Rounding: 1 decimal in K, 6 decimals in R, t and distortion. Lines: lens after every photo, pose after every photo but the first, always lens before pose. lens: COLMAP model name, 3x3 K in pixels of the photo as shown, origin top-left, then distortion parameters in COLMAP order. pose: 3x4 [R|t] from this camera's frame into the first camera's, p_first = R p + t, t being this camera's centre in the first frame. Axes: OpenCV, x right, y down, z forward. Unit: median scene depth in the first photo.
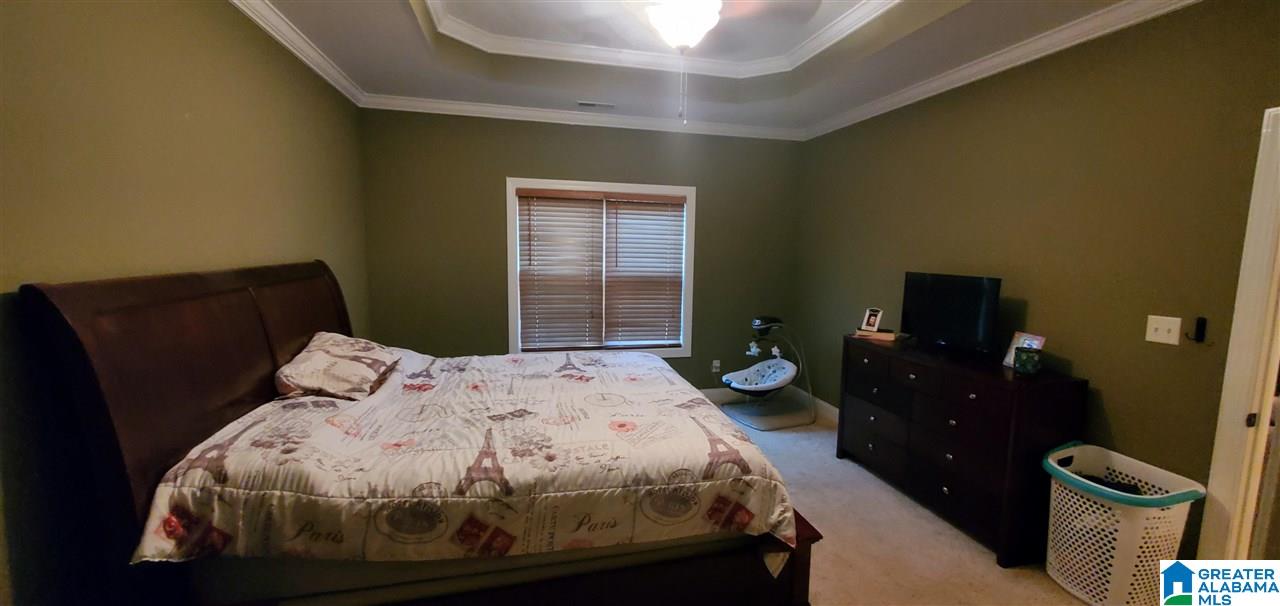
lens RADIAL K [[514.5, 0, 651.1], [0, 514.5, 311.1], [0, 0, 1]] dist [0.004768, -0.000522]
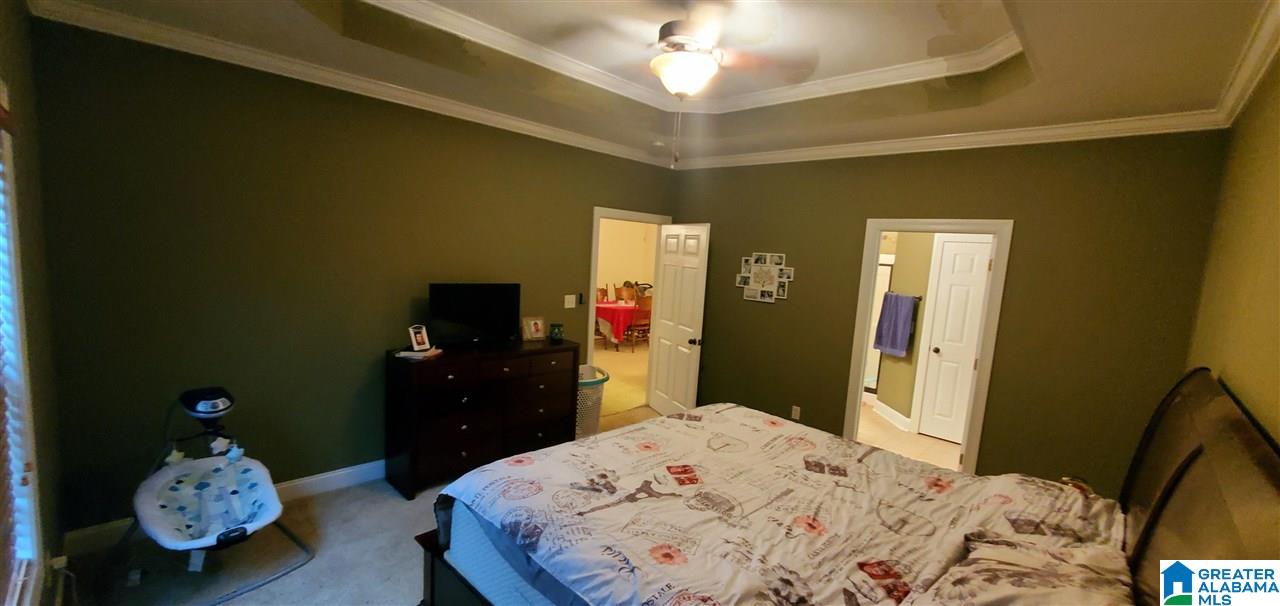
lens RADIAL K [[514.5, 0, 651.1], [0, 514.5, 311.1], [0, 0, 1]] dist [0.004768, -0.000522]
pose [[-0.532228, -0.149401, 0.833314, -0.831152], [0.032737, 0.979938, 0.196597, -0.294748], [-0.845968, 0.131915, -0.516660, 1.651727]]
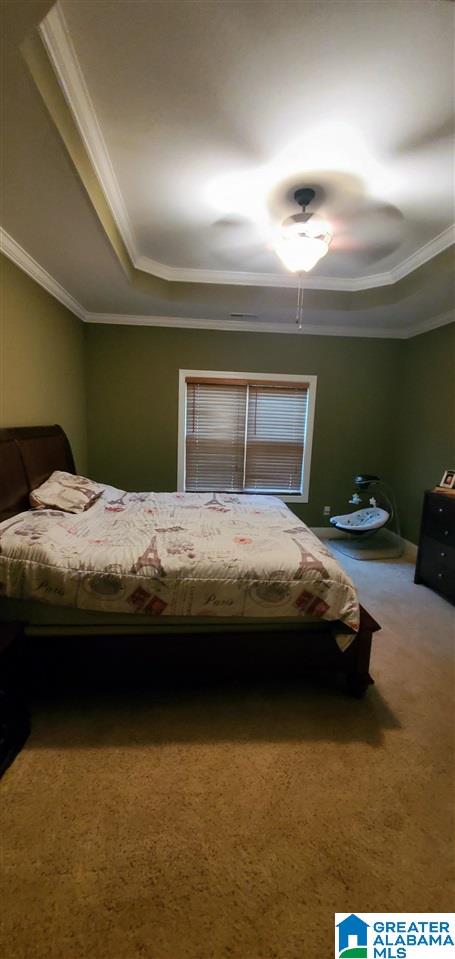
lens RADIAL K [[385.4, 0, 224.6], [0, 385.4, 487.9], [0, 0, 1]] dist [0.004768, -0.000522]
pose [[0.985026, 0.043771, -0.166759, 0.060090], [-0.036507, 0.998257, 0.046376, 0.021958], [0.168498, -0.039594, 0.984906, -0.068732]]
